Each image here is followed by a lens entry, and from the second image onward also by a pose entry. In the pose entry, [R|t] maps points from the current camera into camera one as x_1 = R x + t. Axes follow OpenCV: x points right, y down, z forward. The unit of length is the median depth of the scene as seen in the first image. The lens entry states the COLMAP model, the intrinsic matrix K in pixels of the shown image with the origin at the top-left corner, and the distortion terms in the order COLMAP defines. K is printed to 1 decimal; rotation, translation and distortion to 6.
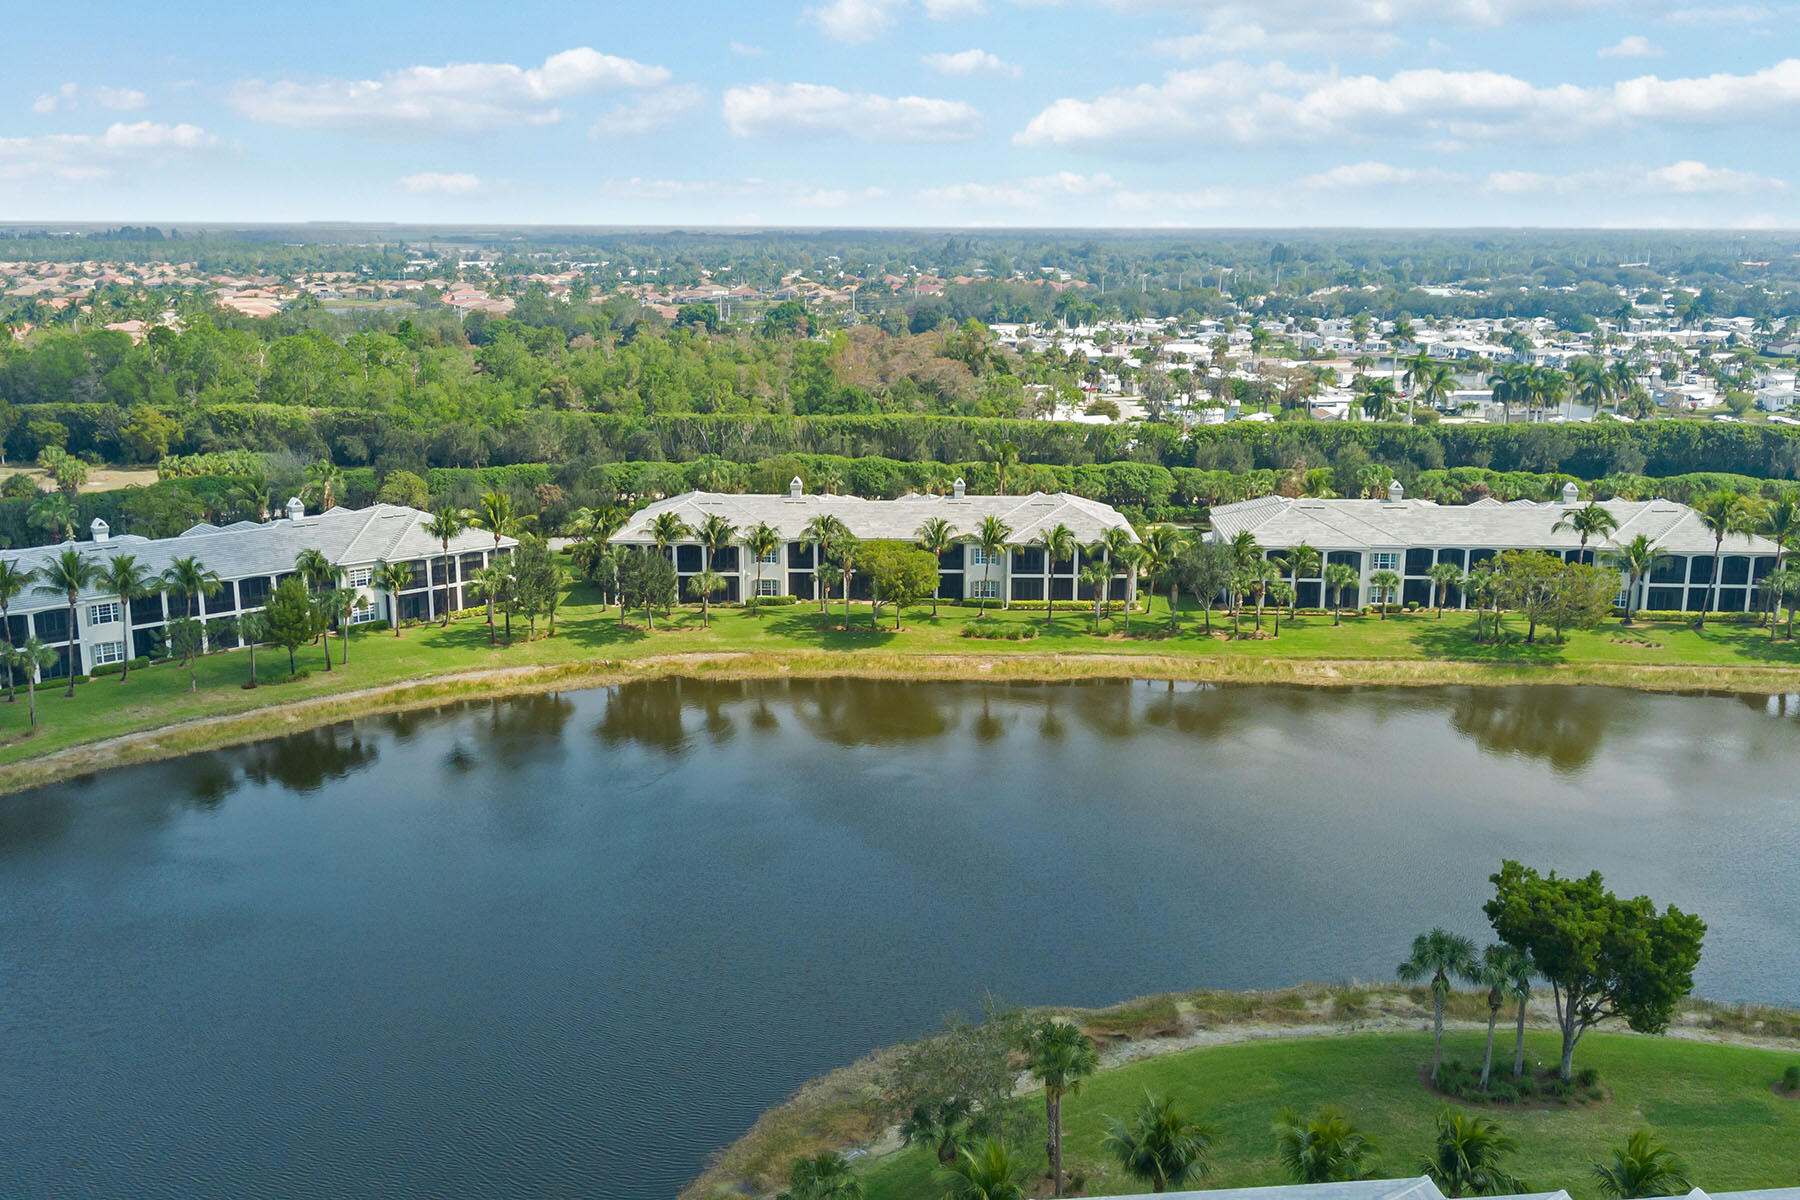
lens RADIAL K [[1666.7, 0, 901.4], [0, 1666.7, 603.5], [0, 0, 1]] dist [0.046069, 0.000000]
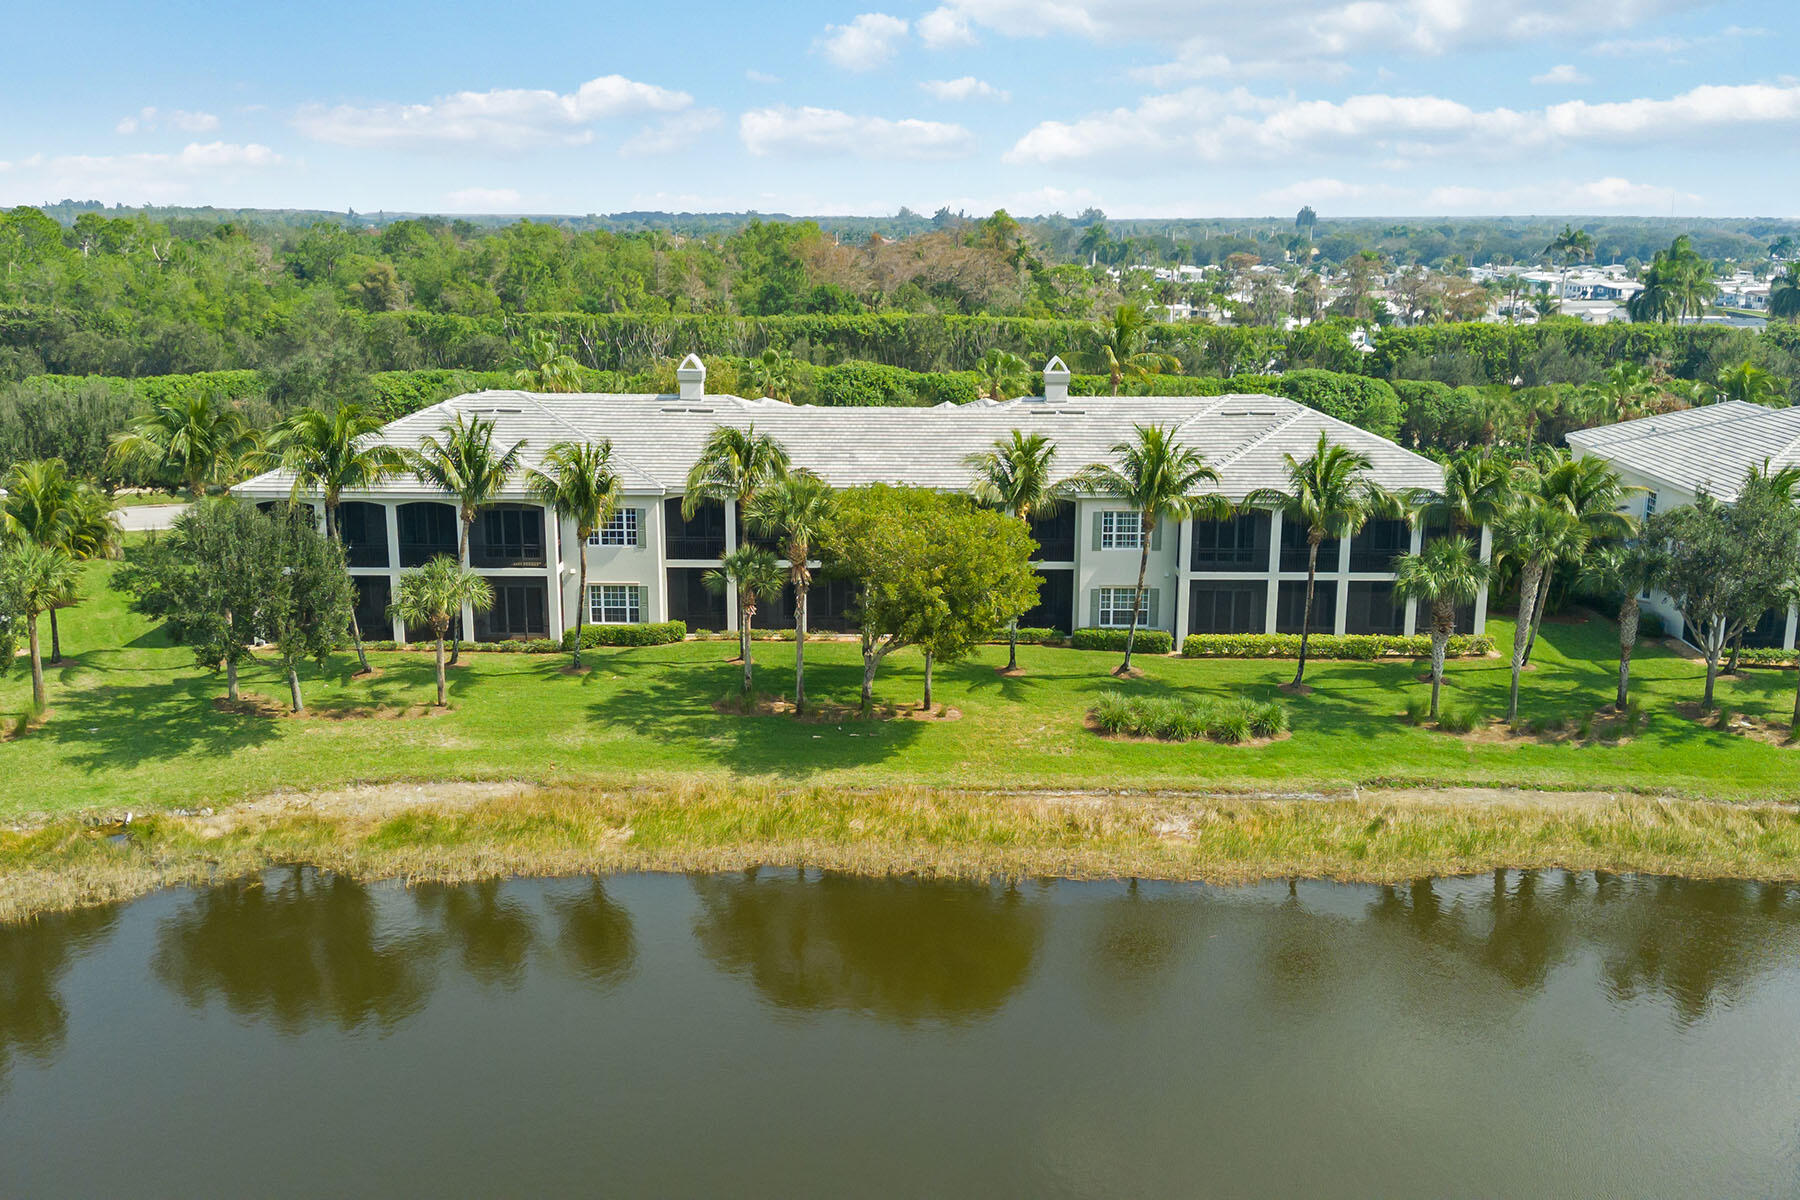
lens RADIAL K [[1666.7, 0, 897.2], [0, 1666.7, 596.7], [0, 0, 1]] dist [0.046069, 0.000000]
pose [[0.999983, -0.000027, 0.005766, -0.011278], [0.000031, 1.000000, -0.000696, -0.011376], [-0.005766, 0.000696, 0.999983, 0.594260]]
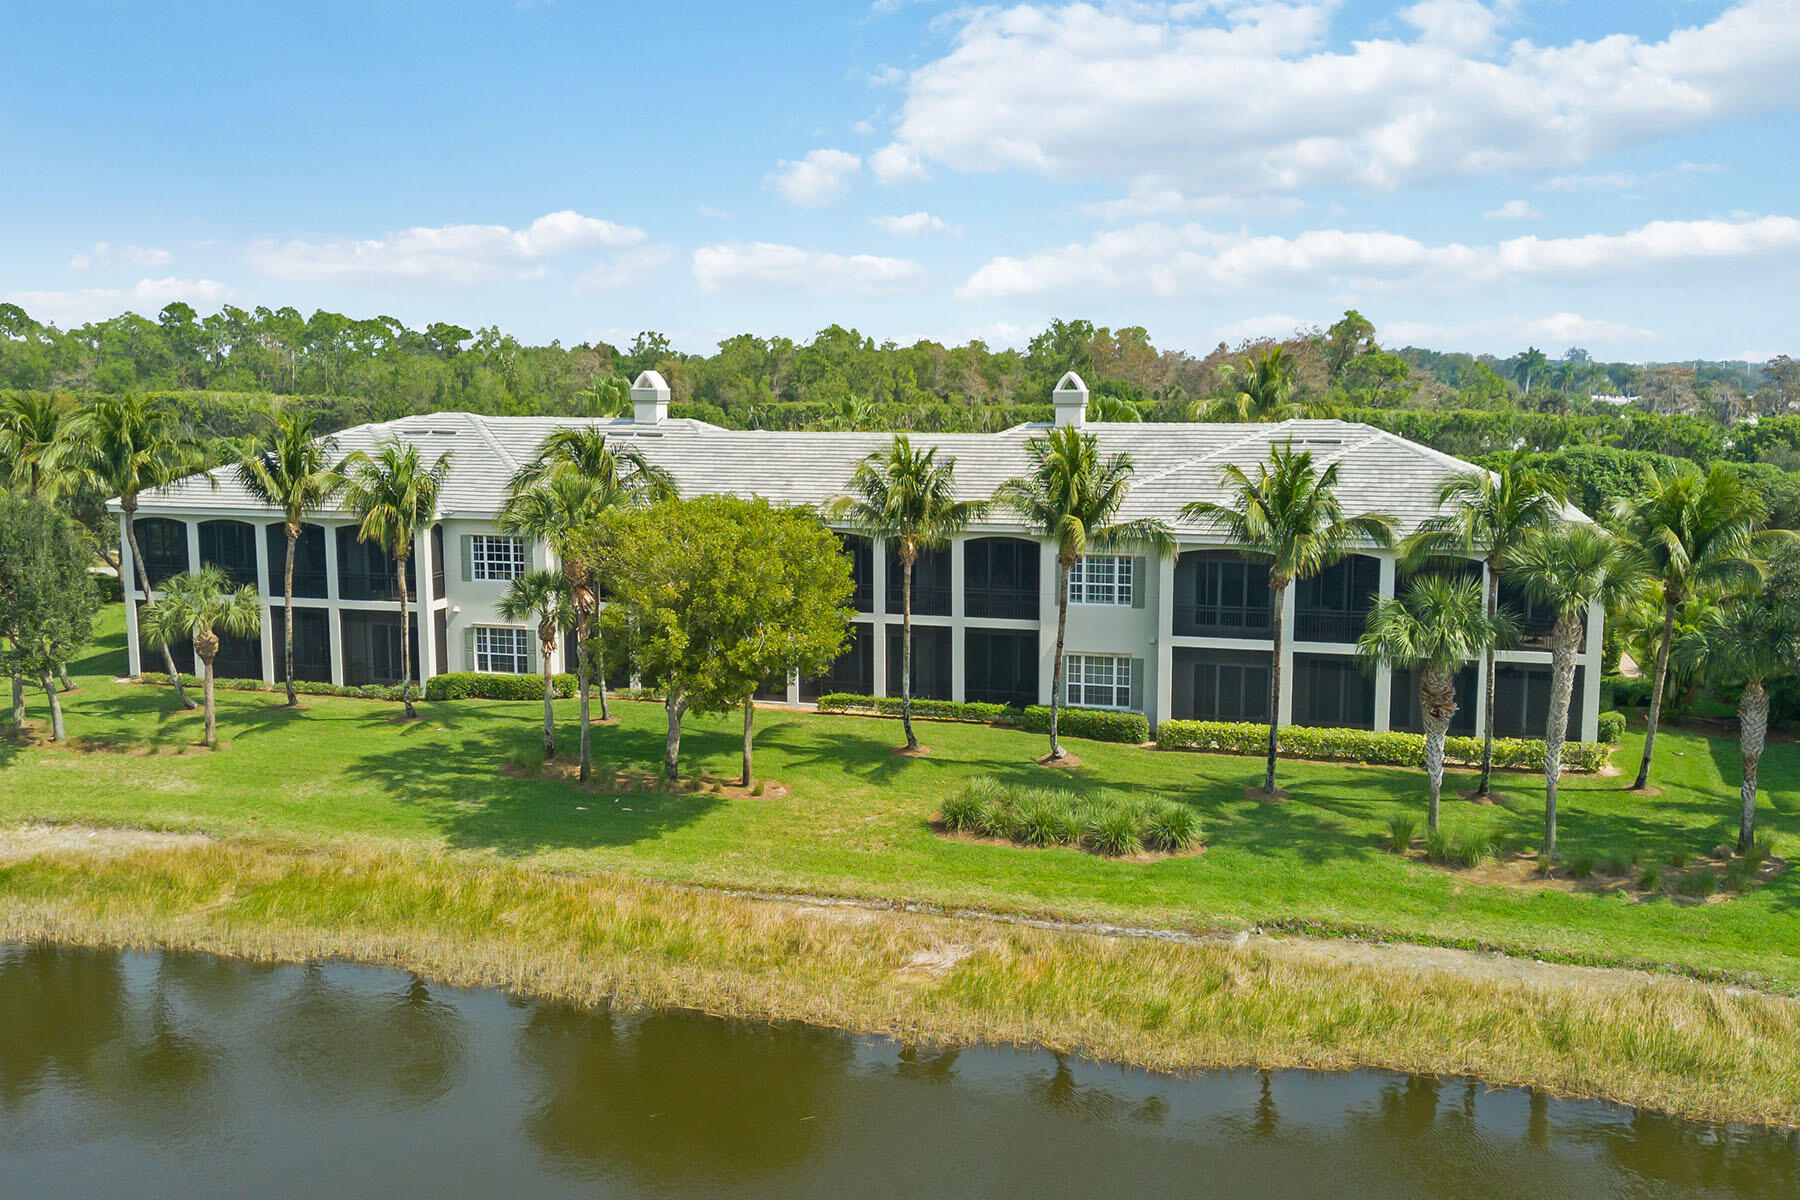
lens RADIAL K [[1666.7, 0, 905.0], [0, 1666.7, 592.4], [0, 0, 1]] dist [0.046069, 0.000000]
pose [[0.963560, 0.032586, -0.265501, 0.103942], [-0.056600, 0.994916, -0.083302, 0.003559], [0.261436, 0.095294, 0.960505, 0.700700]]
